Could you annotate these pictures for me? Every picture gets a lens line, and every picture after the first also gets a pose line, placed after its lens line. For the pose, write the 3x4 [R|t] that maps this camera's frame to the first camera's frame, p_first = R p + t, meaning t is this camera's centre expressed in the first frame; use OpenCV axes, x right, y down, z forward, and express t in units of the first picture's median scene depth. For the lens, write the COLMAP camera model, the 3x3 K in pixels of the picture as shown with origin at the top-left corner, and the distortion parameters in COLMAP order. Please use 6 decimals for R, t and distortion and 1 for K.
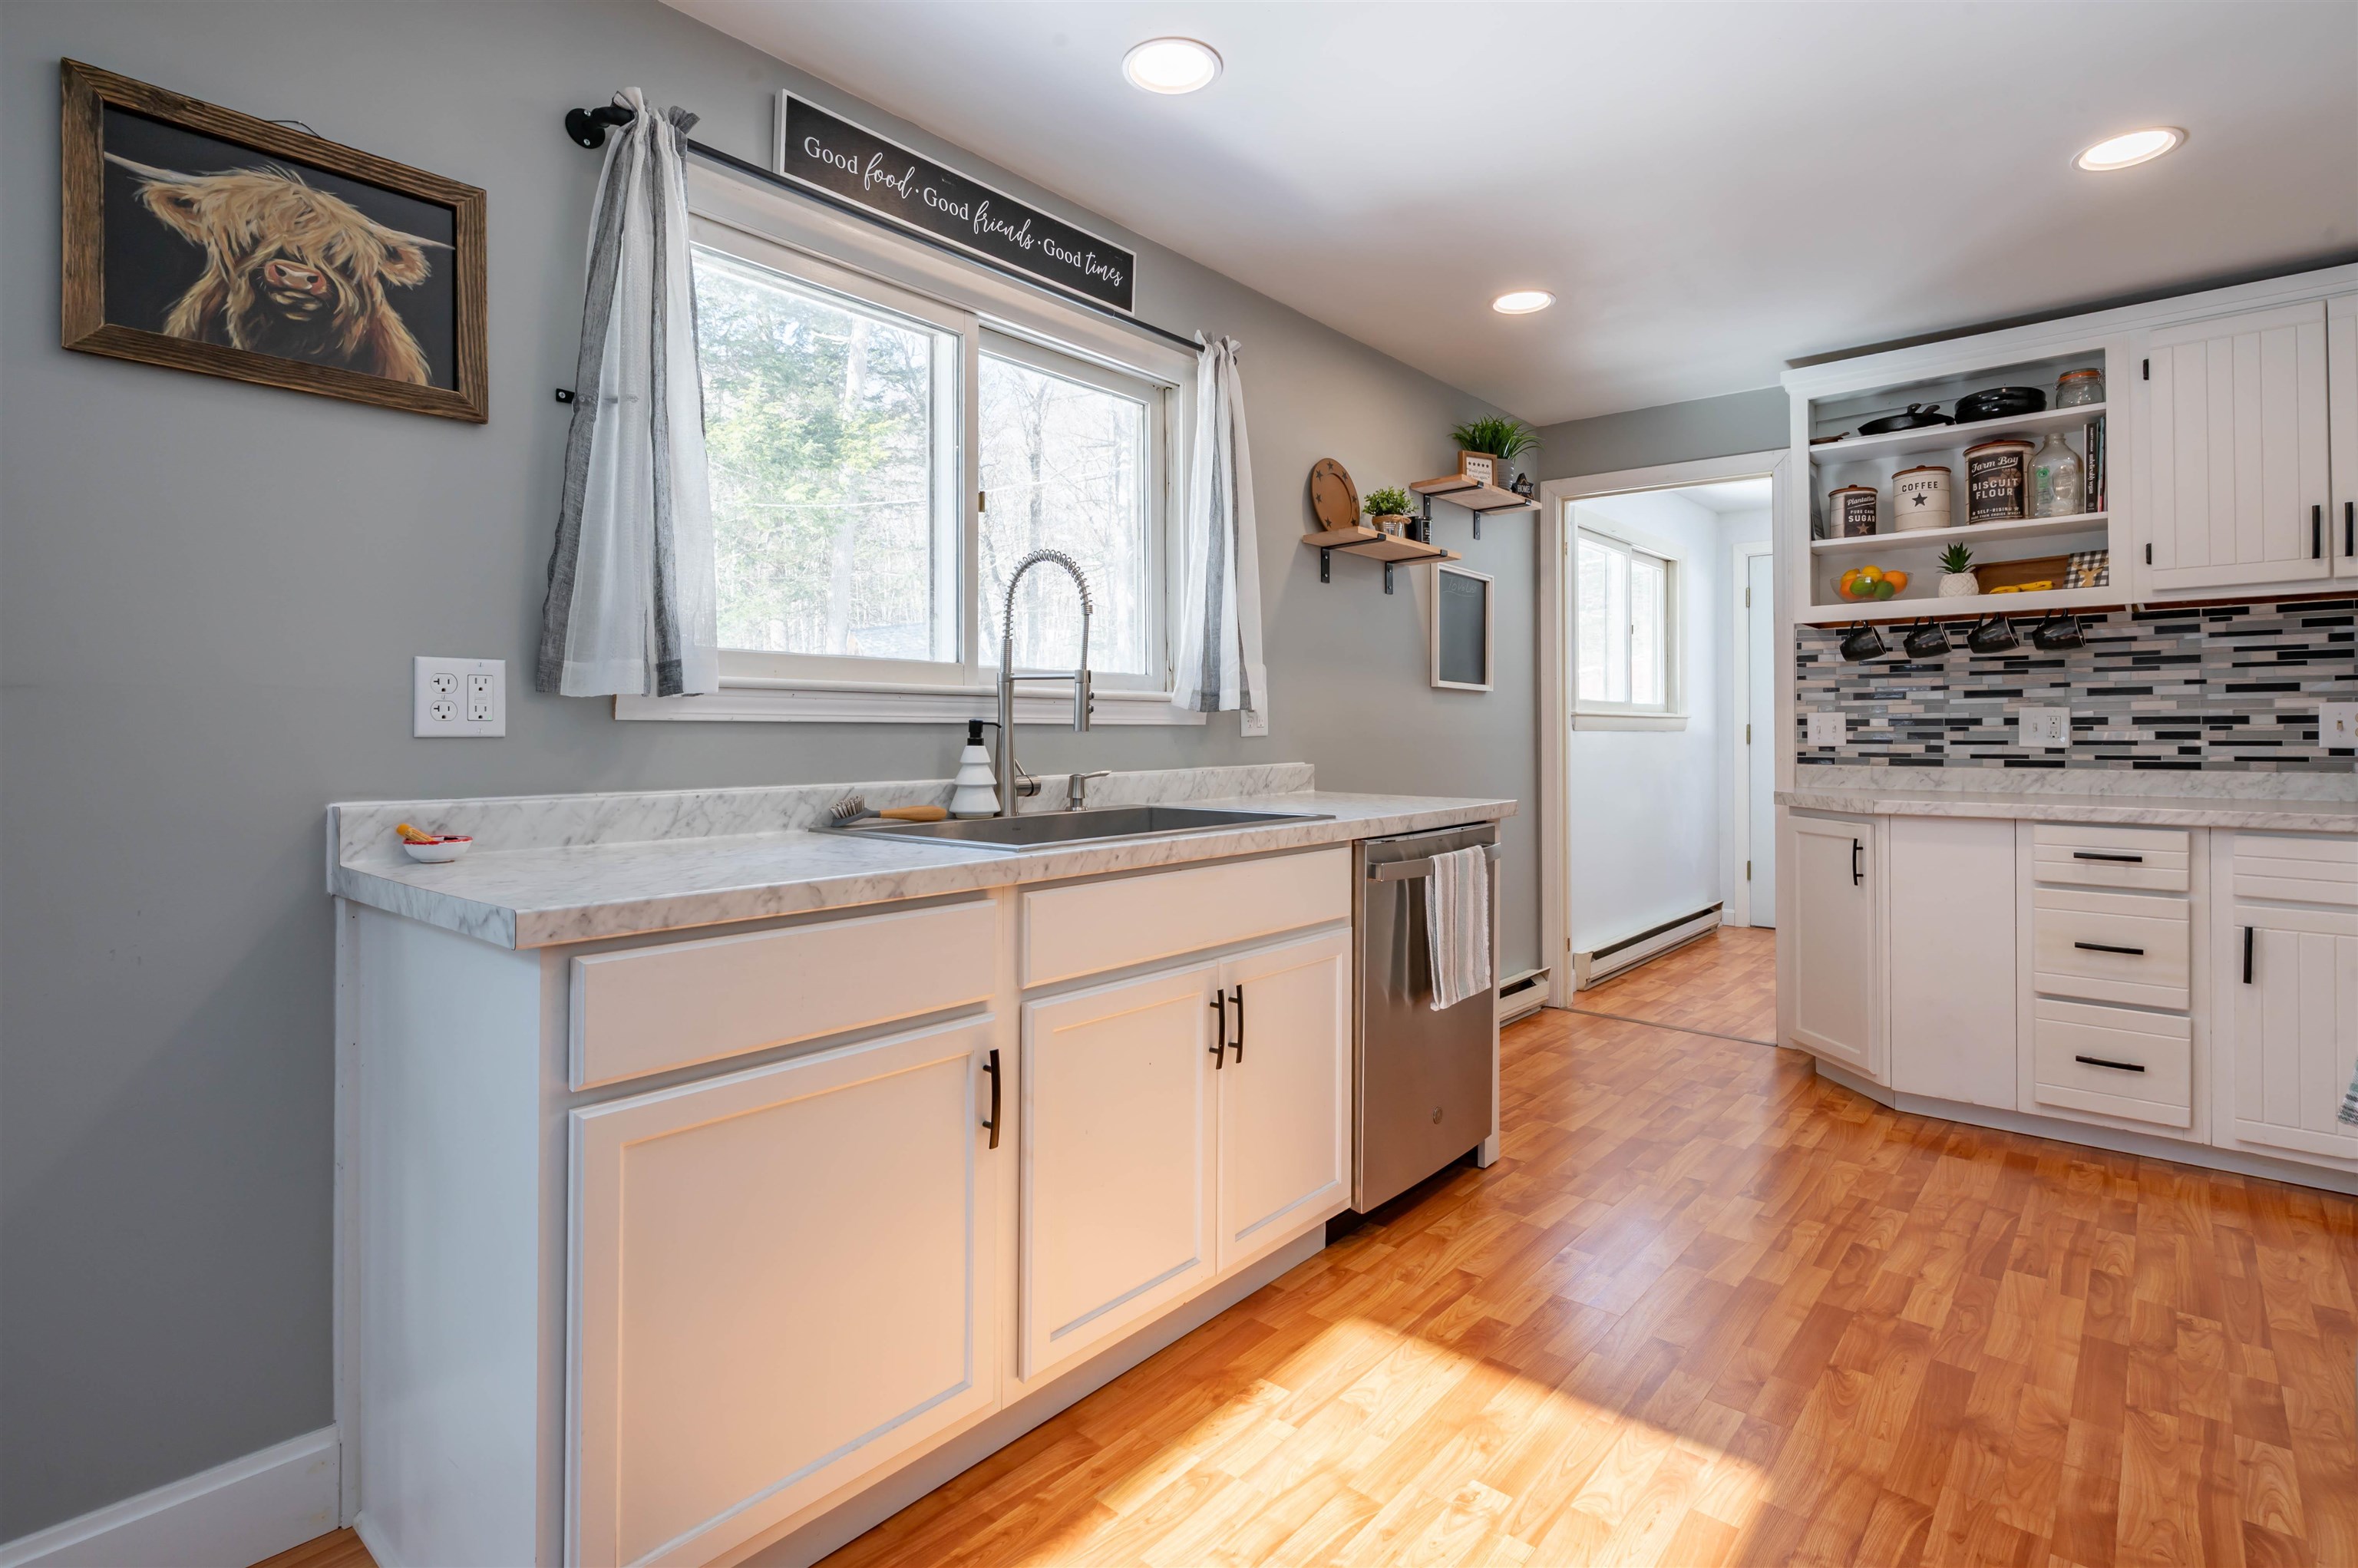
lens RADIAL K [[1146.5, 0, 1186.2], [0, 1146.5, 723.1], [0, 0, 1]] dist [-0.002756, -0.001386]
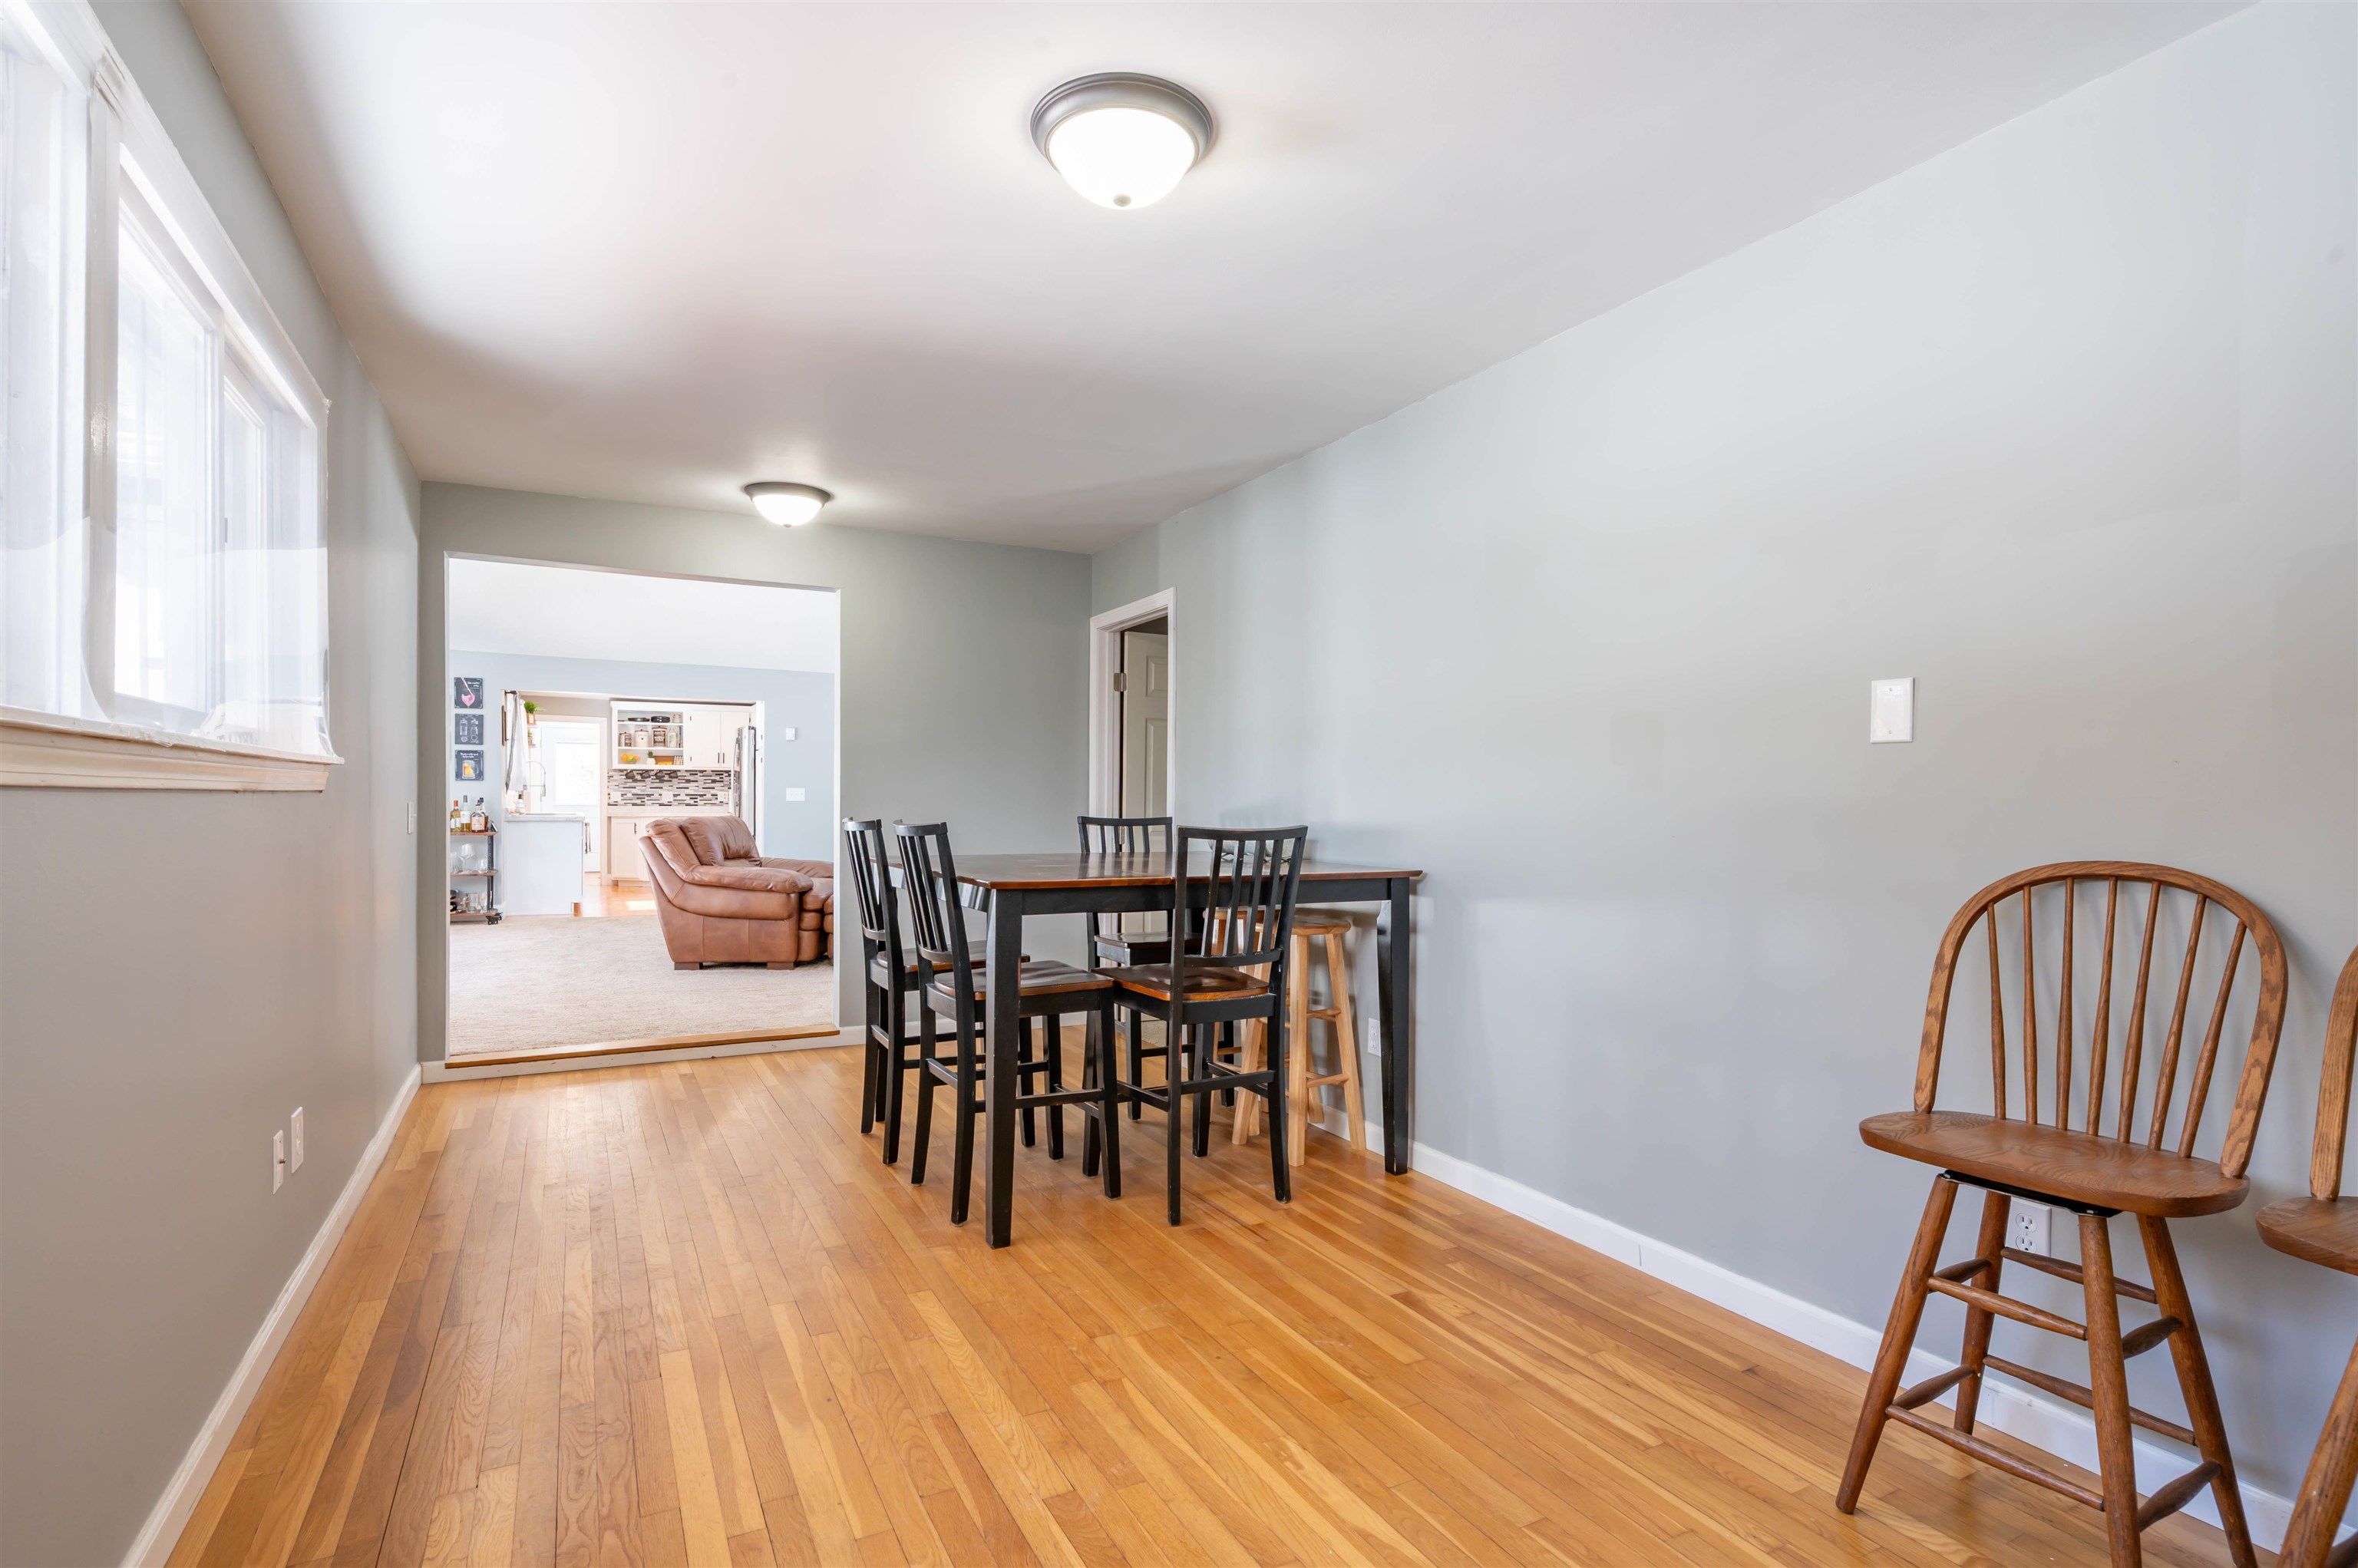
lens RADIAL K [[1146.5, 0, 1184.6], [0, 1146.5, 805.5], [0, 0, 1]] dist [-0.002756, -0.001386]
pose [[0.371535, 0.000248, 0.928419, -2.498208], [-0.010872, 0.999933, 0.004083, -0.000248], [-0.928355, -0.011611, 0.371513, -2.370703]]
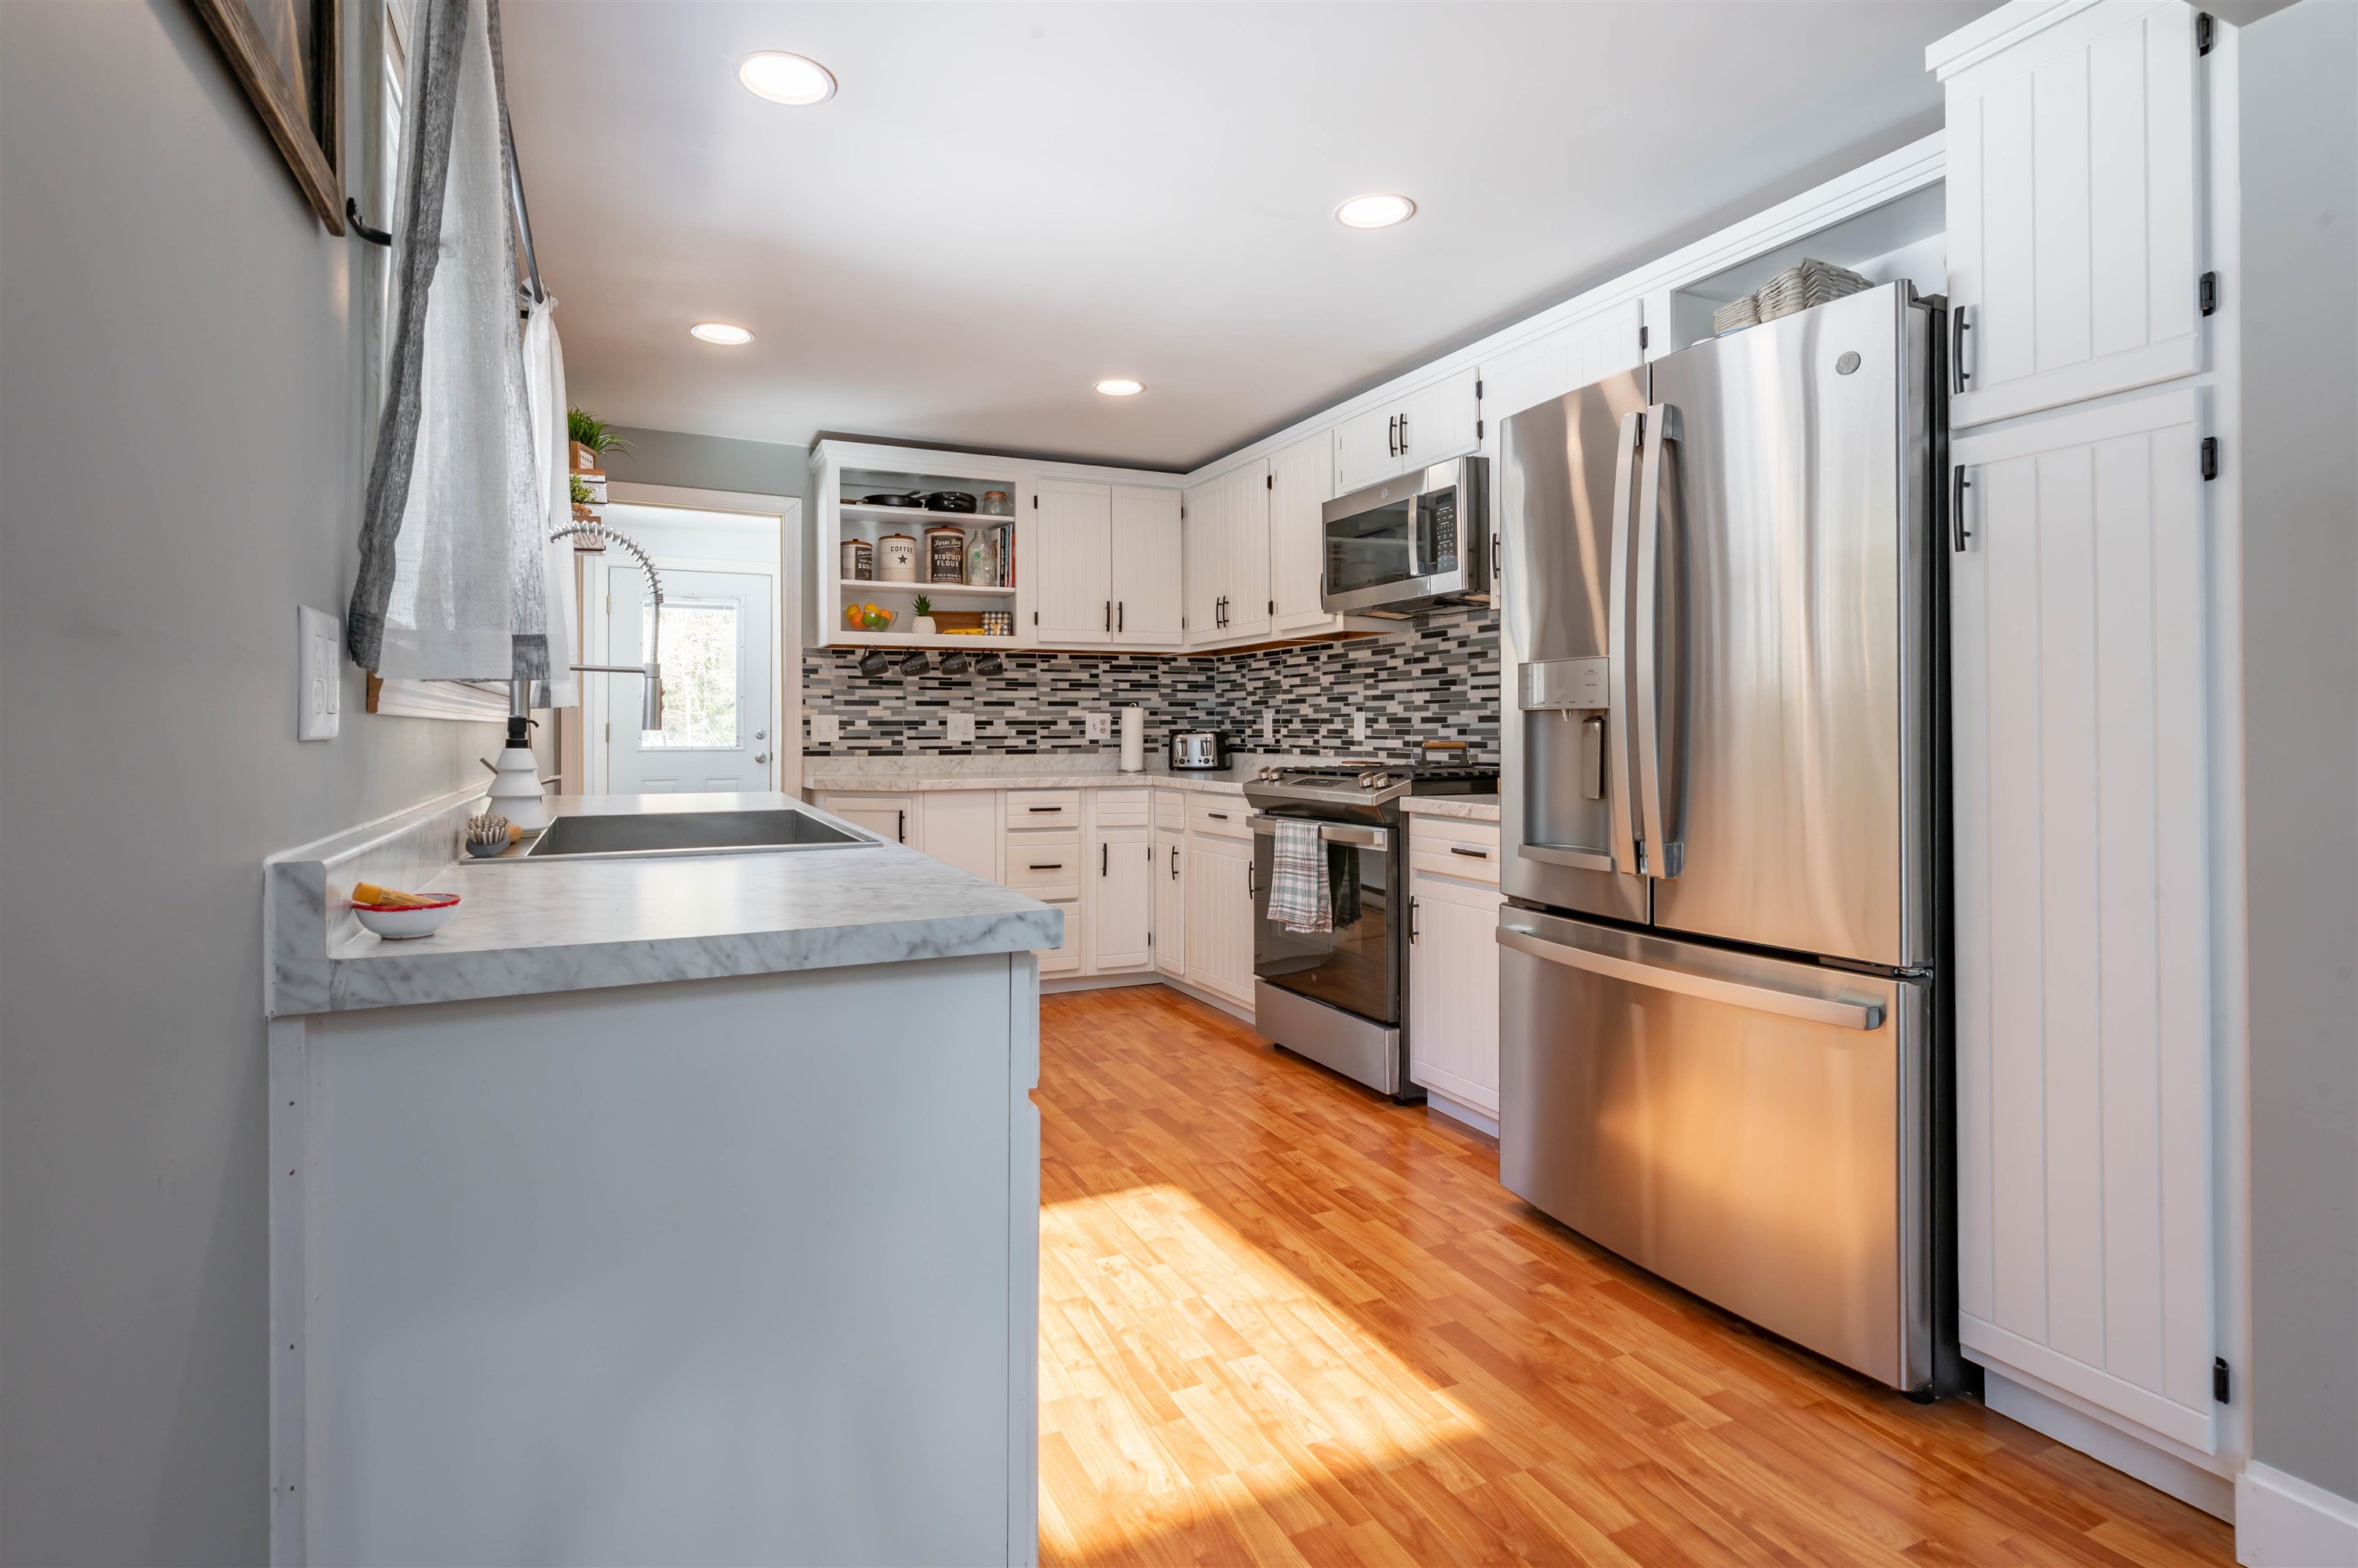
lens RADIAL K [[1146.5, 0, 1142.3], [0, 1146.5, 723.5], [0, 0, 1]] dist [-0.002756, -0.001386]
pose [[0.428080, 0.004773, 0.903728, -0.487166], [-0.006264, 0.999978, -0.002314, 0.000897], [-0.903719, -0.004671, 0.428101, 0.166606]]
